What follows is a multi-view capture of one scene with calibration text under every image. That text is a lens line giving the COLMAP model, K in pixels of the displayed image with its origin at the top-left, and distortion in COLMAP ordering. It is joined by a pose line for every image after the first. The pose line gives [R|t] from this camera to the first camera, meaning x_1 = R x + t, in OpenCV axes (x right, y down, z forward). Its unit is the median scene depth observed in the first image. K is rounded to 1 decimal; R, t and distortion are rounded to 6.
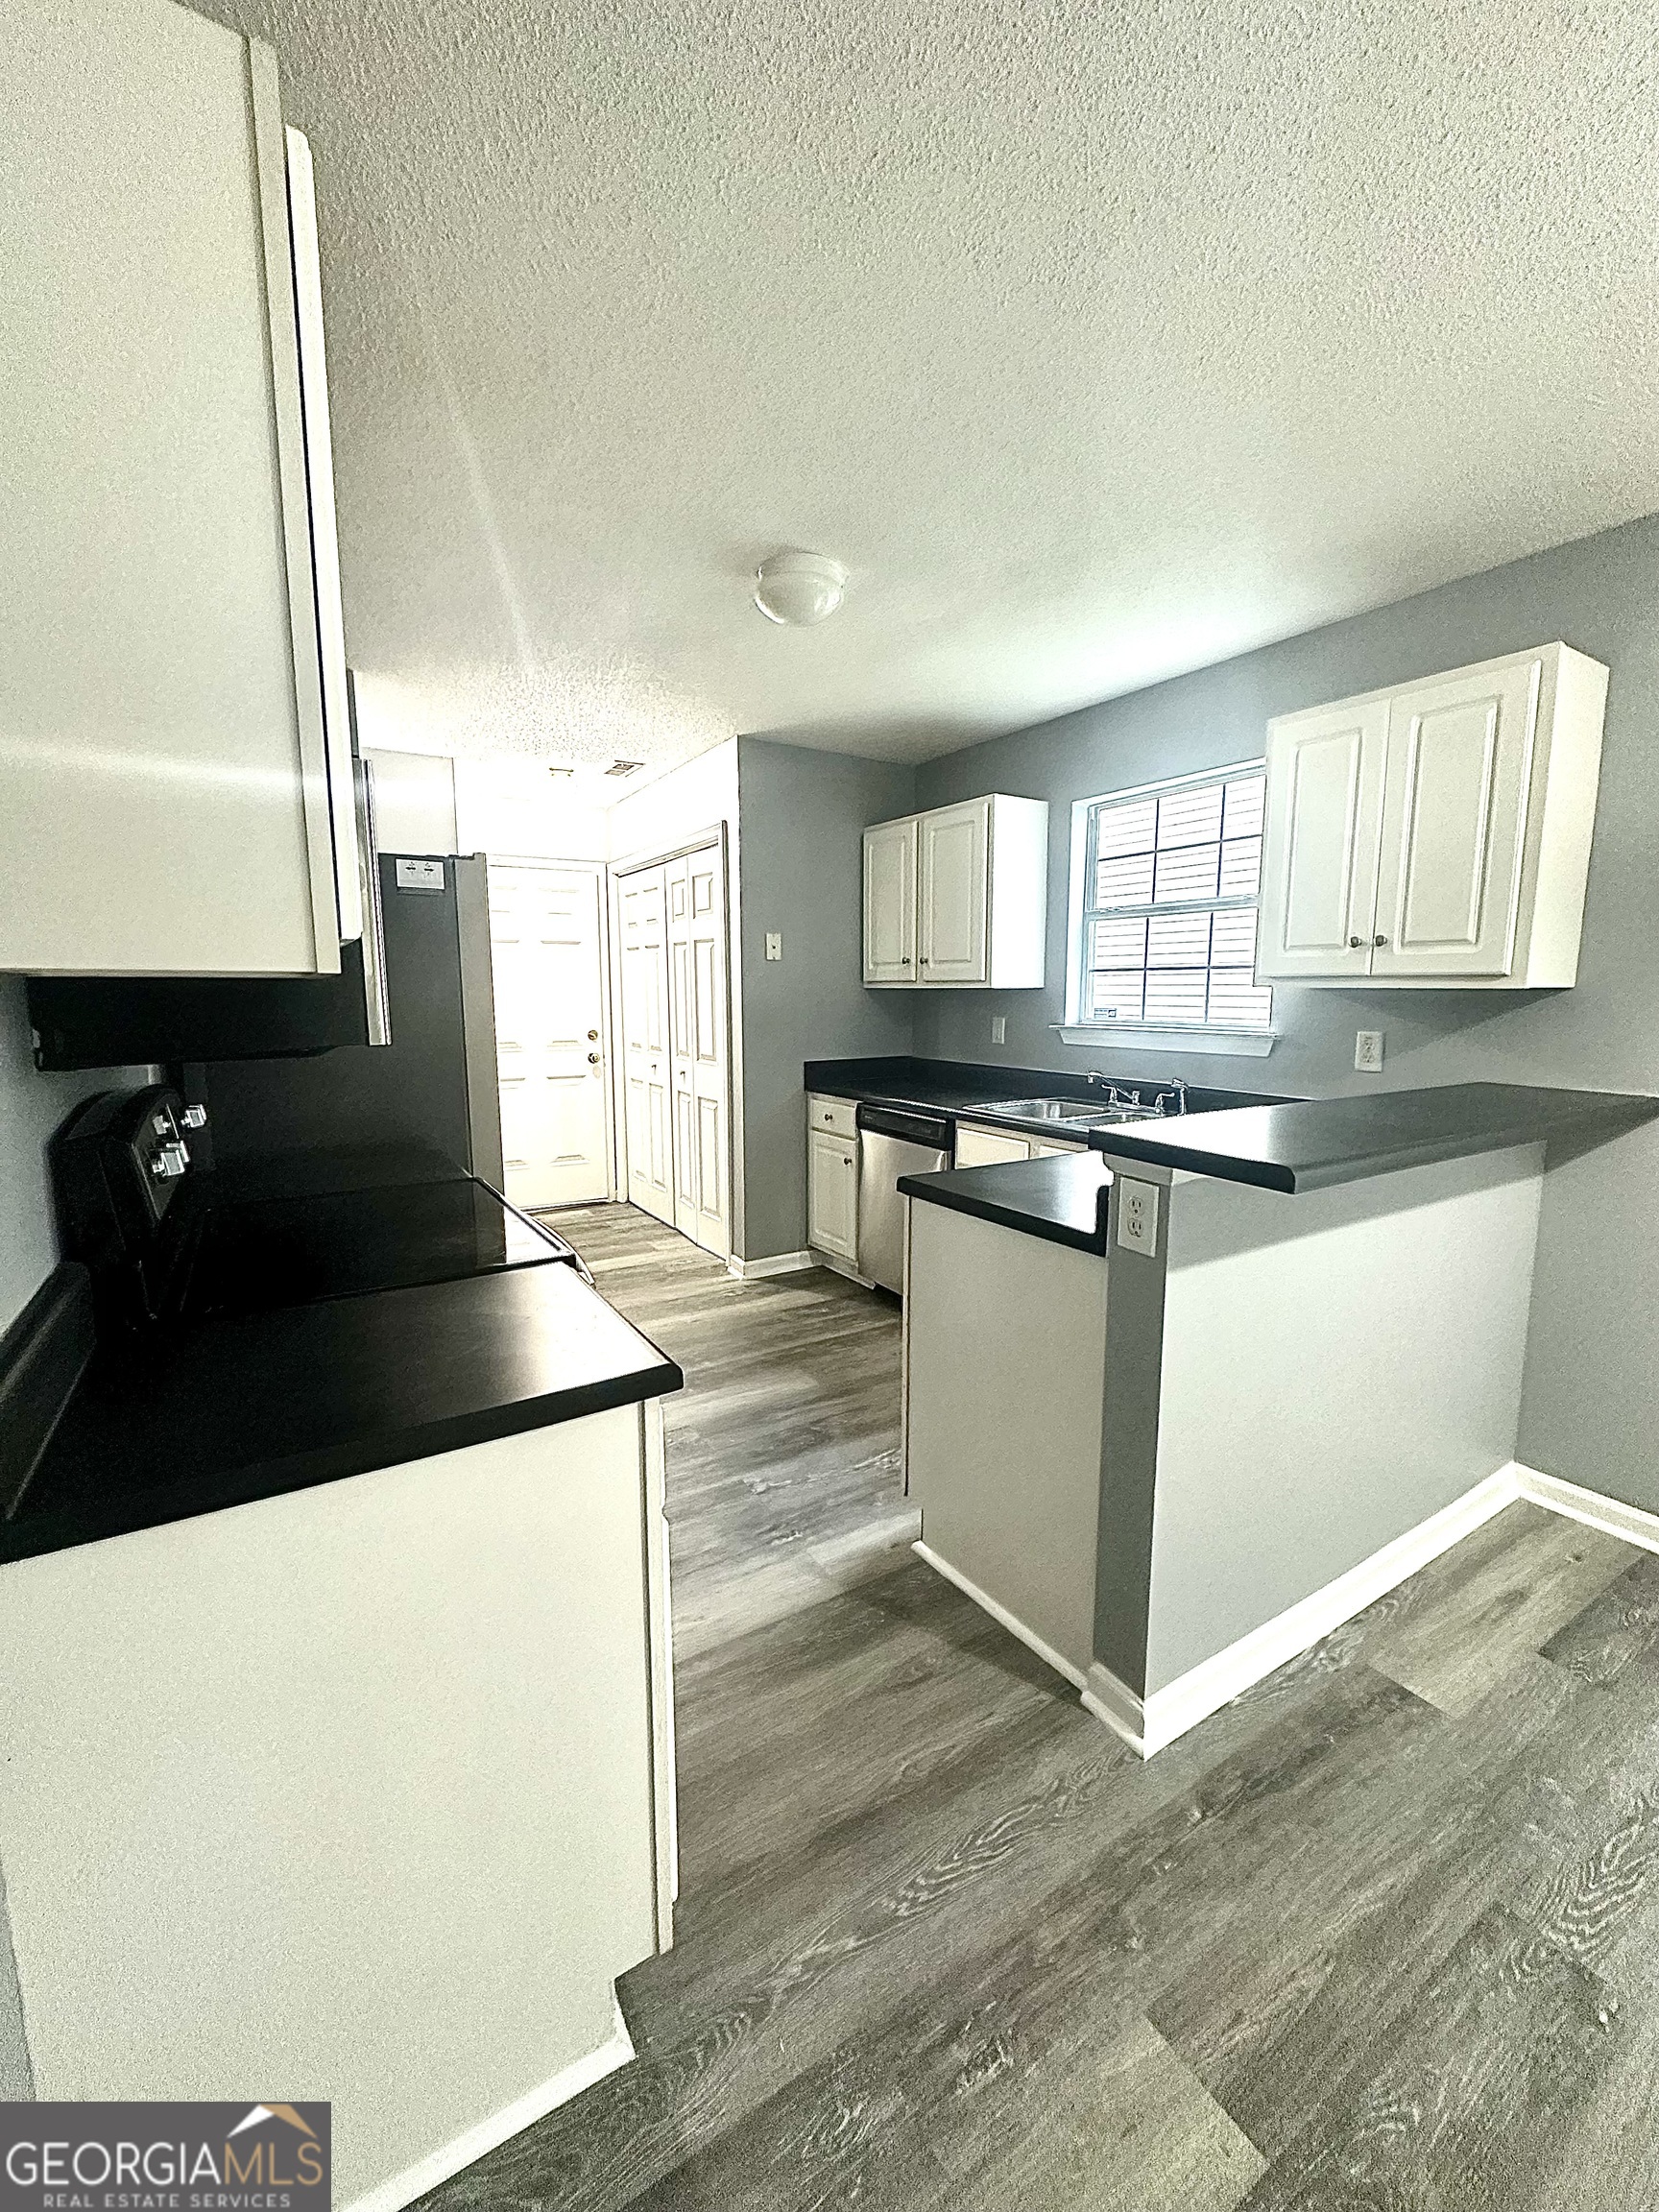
lens RADIAL K [[887.7, 0, 825.6], [0, 887.7, 1097.9], [0, 0, 1]] dist [-0.021847, 0.004740]
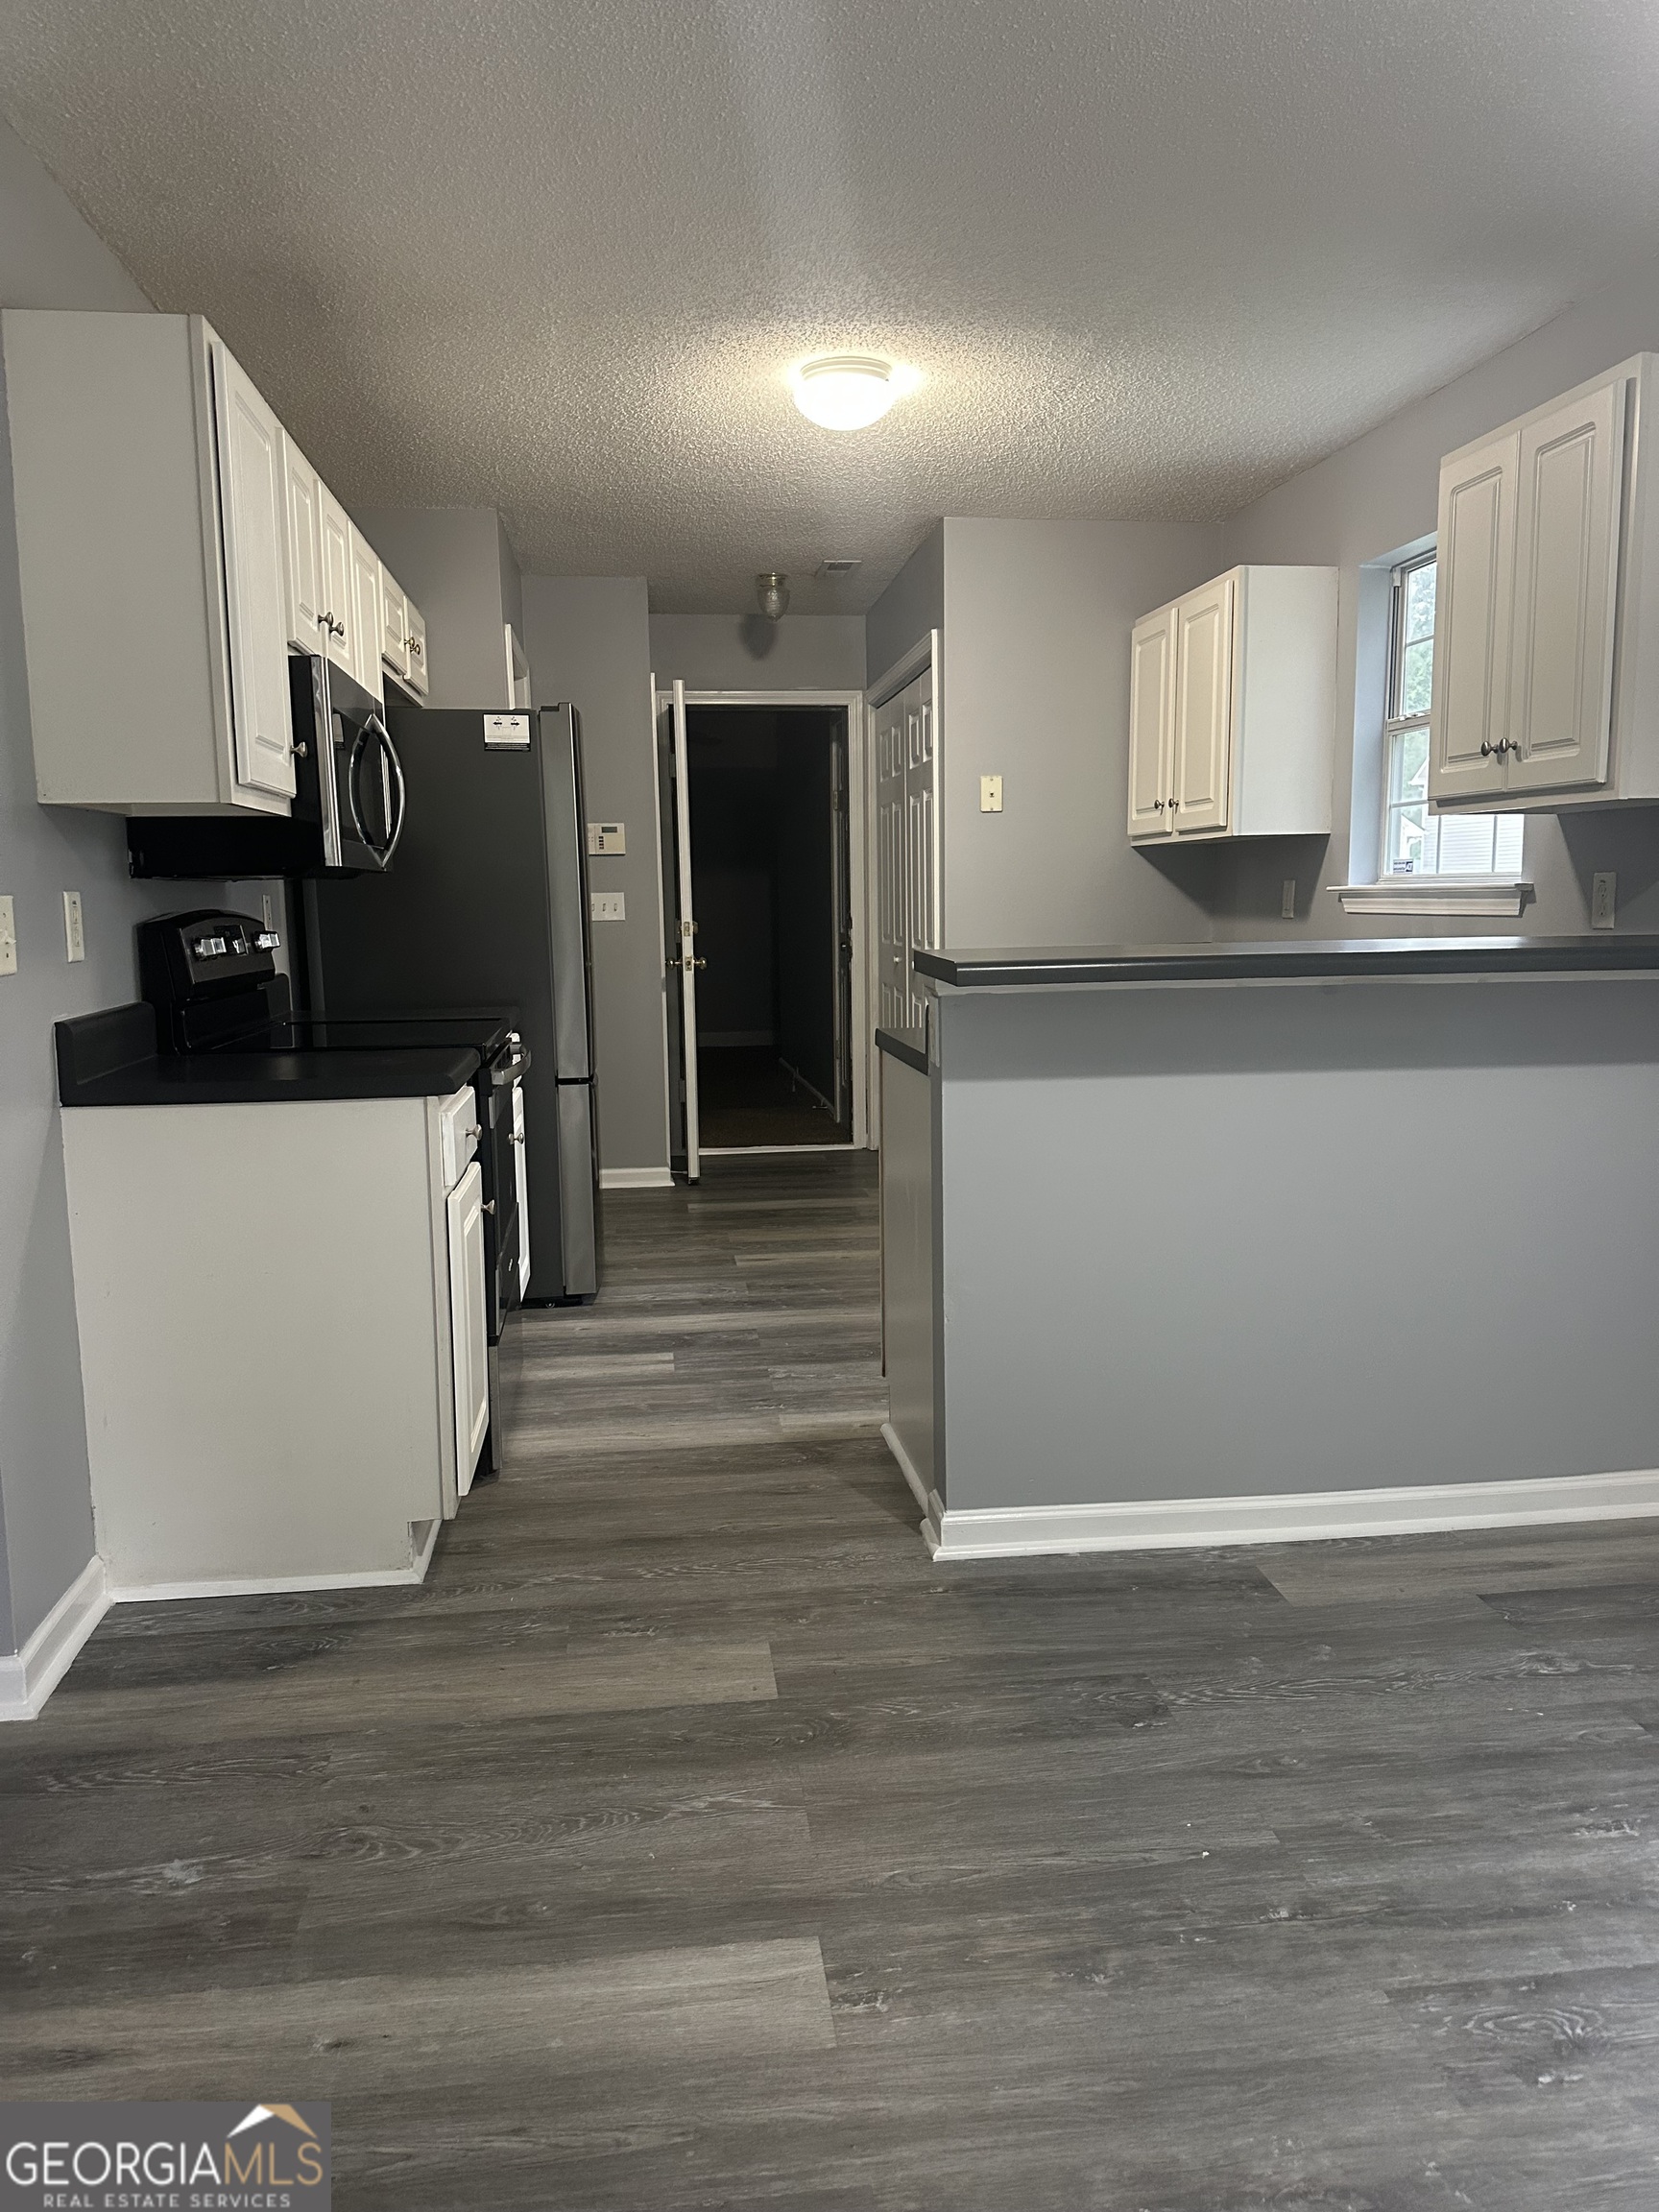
lens RADIAL K [[1560.1, 0, 813.3], [0, 1560.1, 1101.9], [0, 0, 1]] dist [0.038915, -0.051114]
pose [[0.905938, 0.044599, -0.421055, 0.632336], [-0.038413, 0.998993, 0.023168, 0.114649], [0.421665, -0.004815, 0.906739, -0.465726]]
